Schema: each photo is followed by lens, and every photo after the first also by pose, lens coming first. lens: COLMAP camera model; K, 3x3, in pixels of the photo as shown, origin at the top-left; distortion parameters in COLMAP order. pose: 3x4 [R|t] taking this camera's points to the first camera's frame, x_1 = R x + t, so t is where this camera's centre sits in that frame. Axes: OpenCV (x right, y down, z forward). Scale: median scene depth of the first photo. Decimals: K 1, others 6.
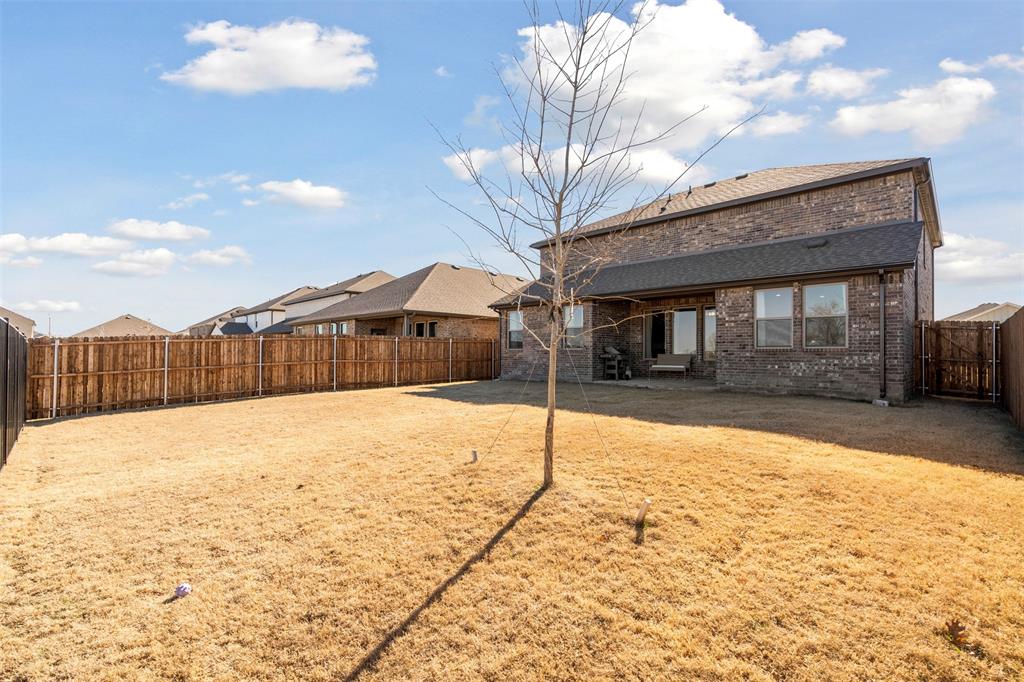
lens RADIAL K [[461.1, 0, 513.8], [0, 461.1, 337.6], [0, 0, 1]] dist [0.001545, 0.000360]
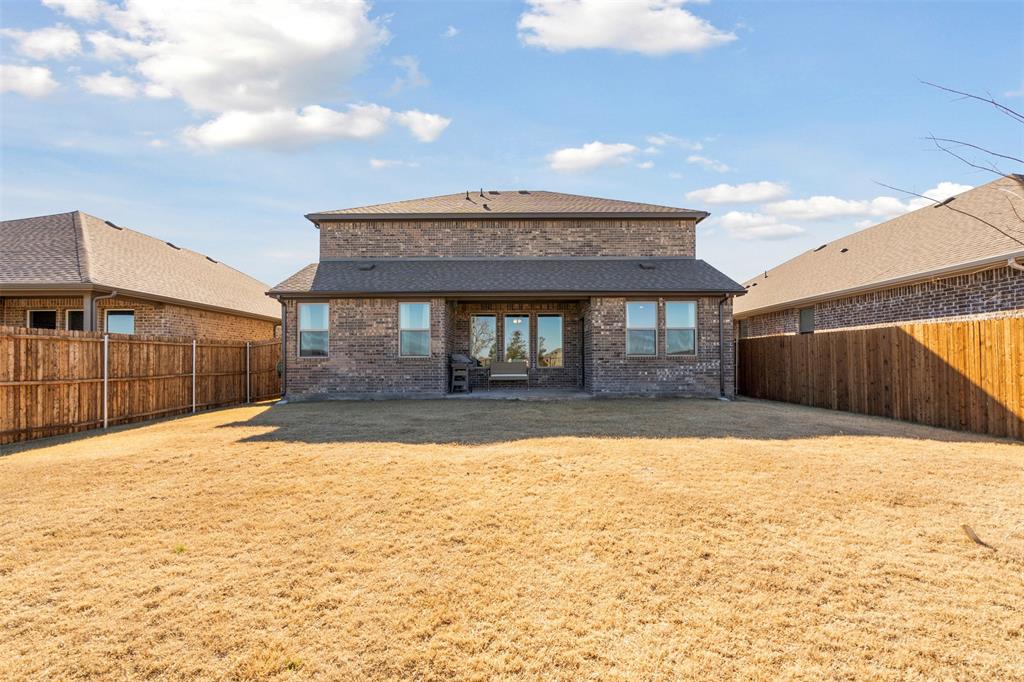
lens RADIAL K [[461.5, 0, 512.5], [0, 461.5, 348.9], [0, 0, 1]] dist [-0.002132, 0.000142]
pose [[0.714973, 0.010654, 0.699071, -0.342077], [-0.017278, 0.999848, 0.002434, 0.007069], [-0.698939, -0.013819, 0.715048, 0.354007]]
